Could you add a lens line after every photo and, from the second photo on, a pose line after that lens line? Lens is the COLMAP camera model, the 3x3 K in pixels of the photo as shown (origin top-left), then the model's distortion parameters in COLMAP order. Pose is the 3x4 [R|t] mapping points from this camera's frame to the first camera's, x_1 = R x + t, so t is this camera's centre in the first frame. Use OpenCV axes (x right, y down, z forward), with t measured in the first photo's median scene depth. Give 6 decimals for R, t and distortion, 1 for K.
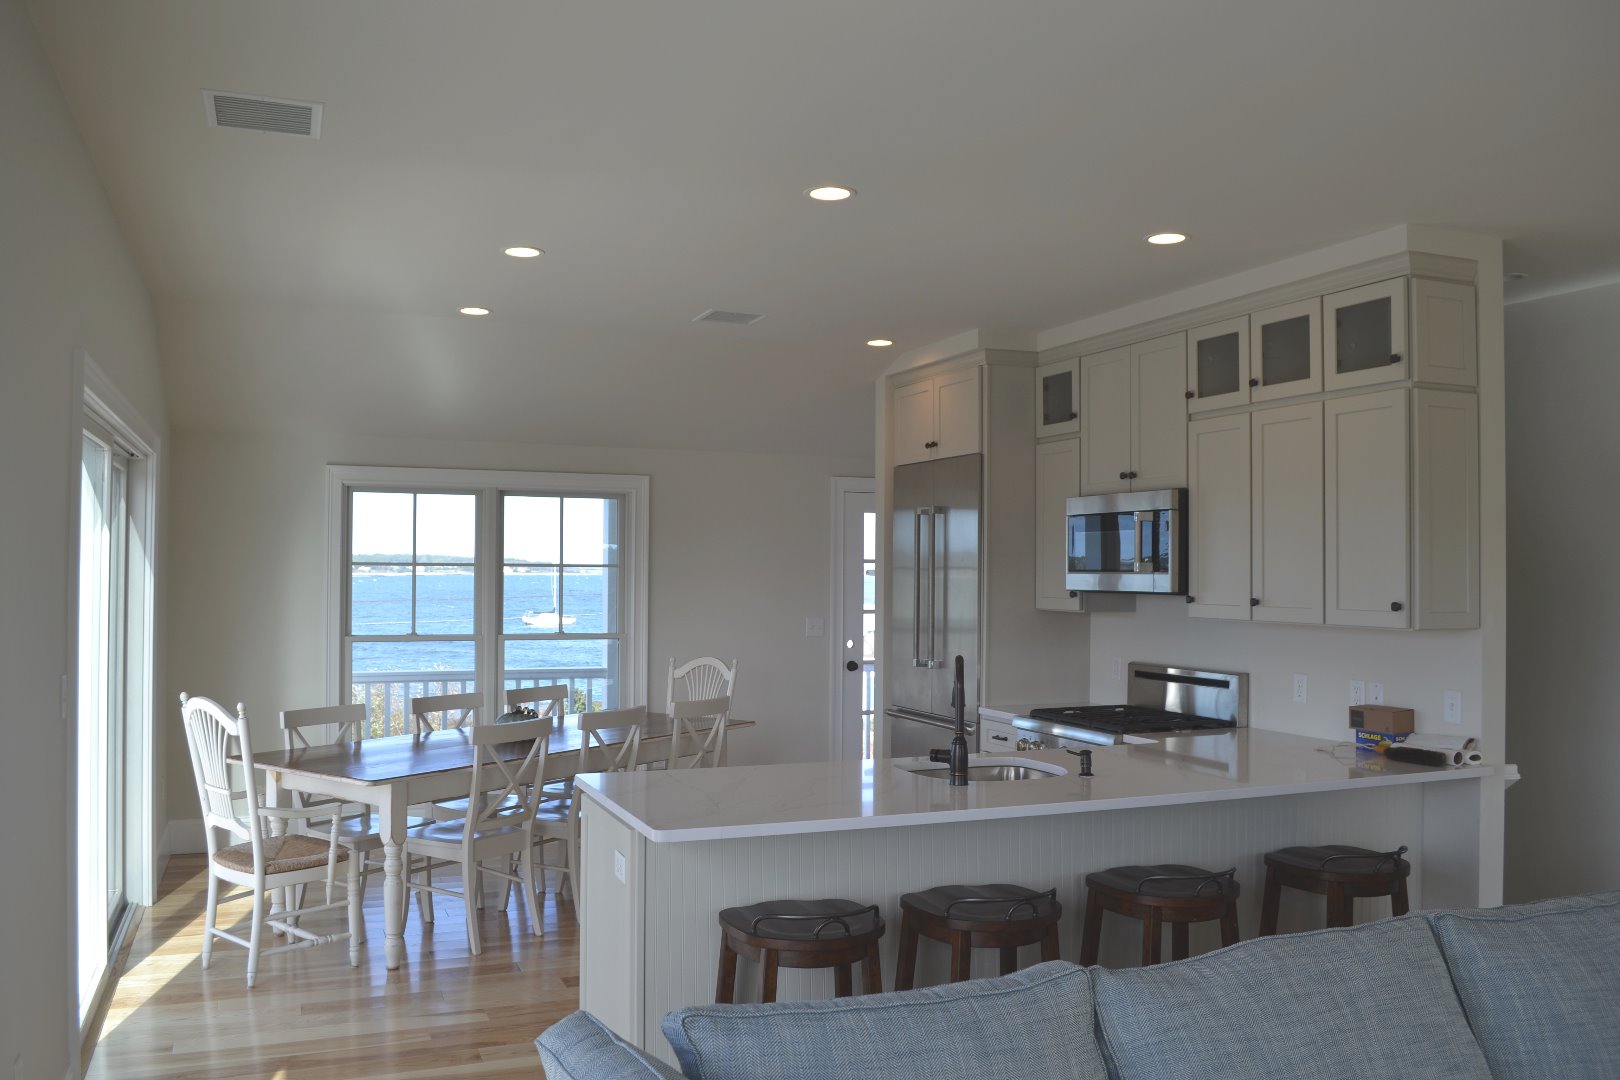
lens RADIAL K [[1302.9, 0, 810.0], [0, 1302.9, 540.0], [0, 0, 1]] dist [-0.080579, 0.000095]
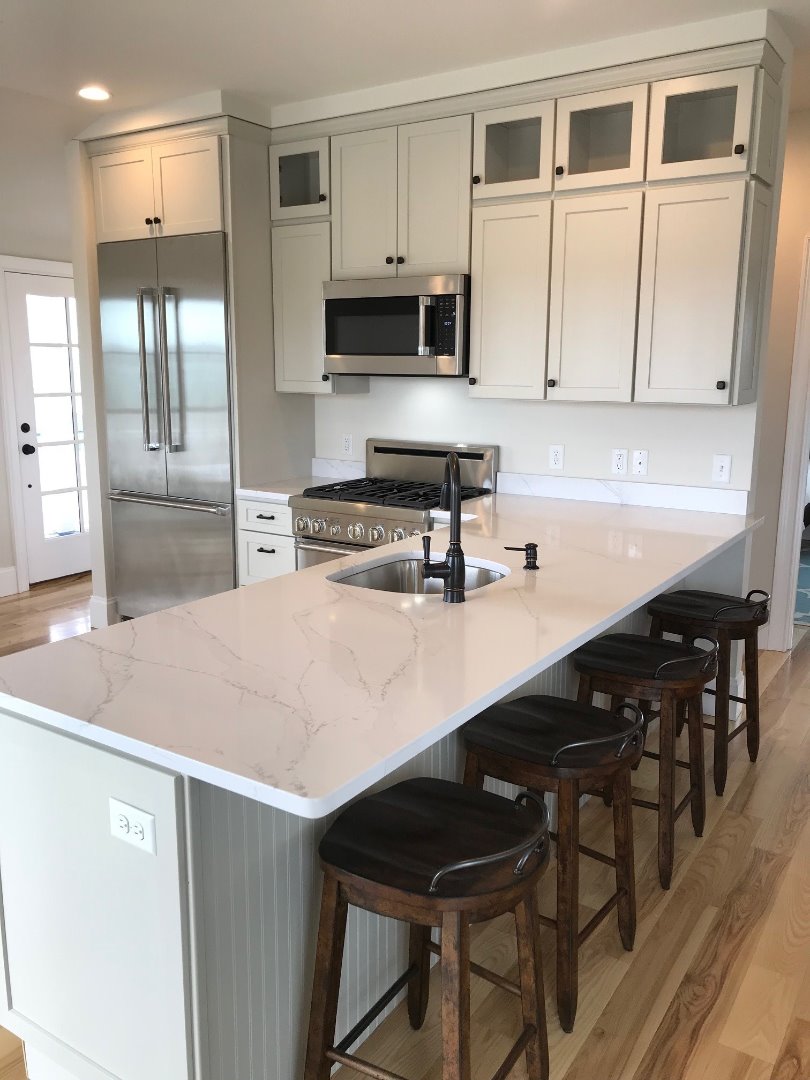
lens RADIAL K [[894.0, 0, 407.8], [0, 894.0, 528.5], [0, 0, 1]] dist [0.026444, -0.007953]
pose [[0.829982, -0.108307, 0.547173, -0.170324], [-0.010903, 0.977630, 0.210050, 0.009655], [-0.557683, -0.180304, 0.810235, 0.385913]]
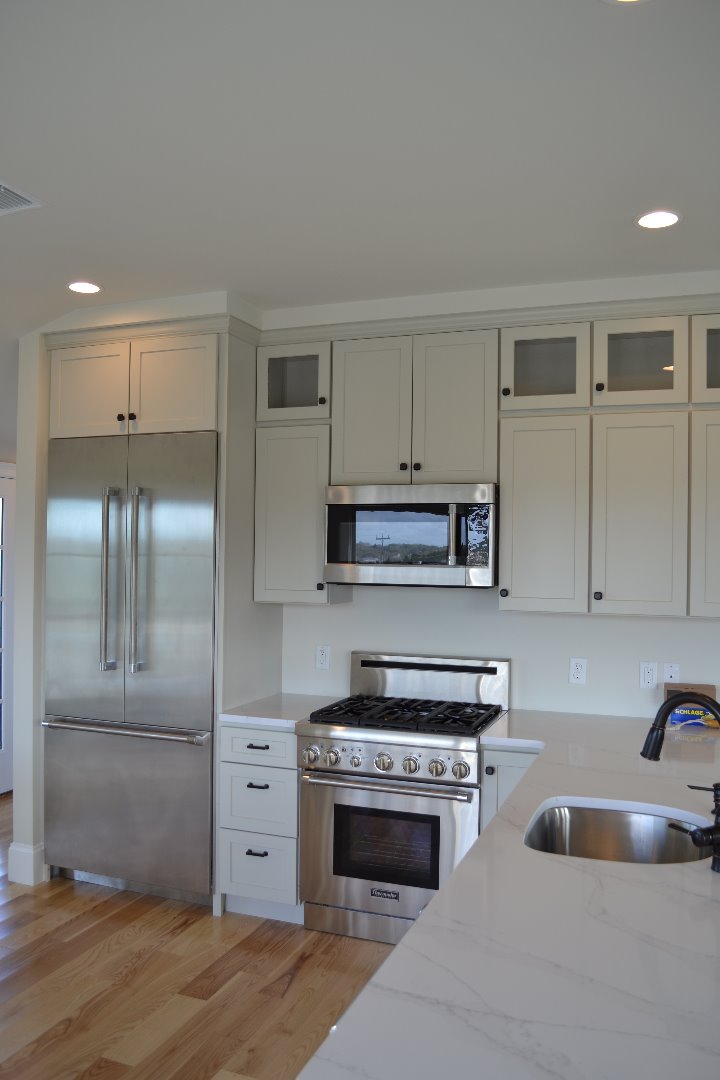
lens RADIAL K [[868.6, 0, 360.0], [0, 868.6, 540.0], [0, 0, 1]] dist [-0.080579, 0.000095]
pose [[0.682896, 0.008880, 0.730461, -0.273794], [-0.023822, 0.999665, 0.010118, 0.000268], [-0.730127, -0.024311, 0.682879, 0.596862]]
